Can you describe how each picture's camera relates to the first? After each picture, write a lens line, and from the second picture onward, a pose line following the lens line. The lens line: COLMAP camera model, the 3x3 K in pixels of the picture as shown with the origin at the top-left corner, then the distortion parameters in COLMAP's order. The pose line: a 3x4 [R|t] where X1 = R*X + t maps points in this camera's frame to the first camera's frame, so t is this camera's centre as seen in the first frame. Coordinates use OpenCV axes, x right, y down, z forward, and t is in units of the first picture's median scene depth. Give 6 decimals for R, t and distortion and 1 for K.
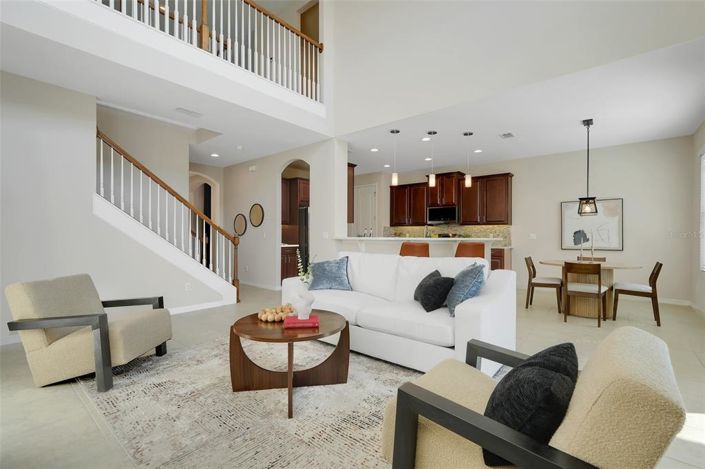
lens RADIAL K [[317.7, 0, 357.3], [0, 317.7, 236.5], [0, 0, 1]] dist [-0.005832, 0.001063]
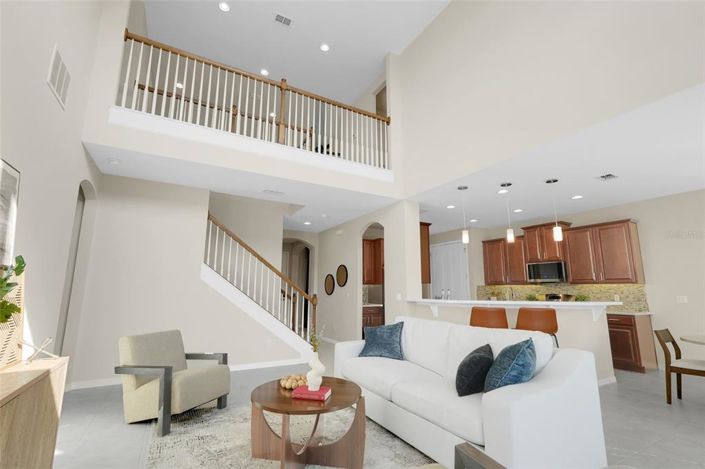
lens RADIAL K [[317.7, 0, 352.5], [0, 317.7, 236.1], [0, 0, 1]] dist [-0.005832, 0.001063]
pose [[0.933834, -0.056894, -0.353153, 0.171479], [-0.005563, 0.984841, -0.173371, -0.022843], [0.357663, 0.163864, 0.919362, 0.027010]]
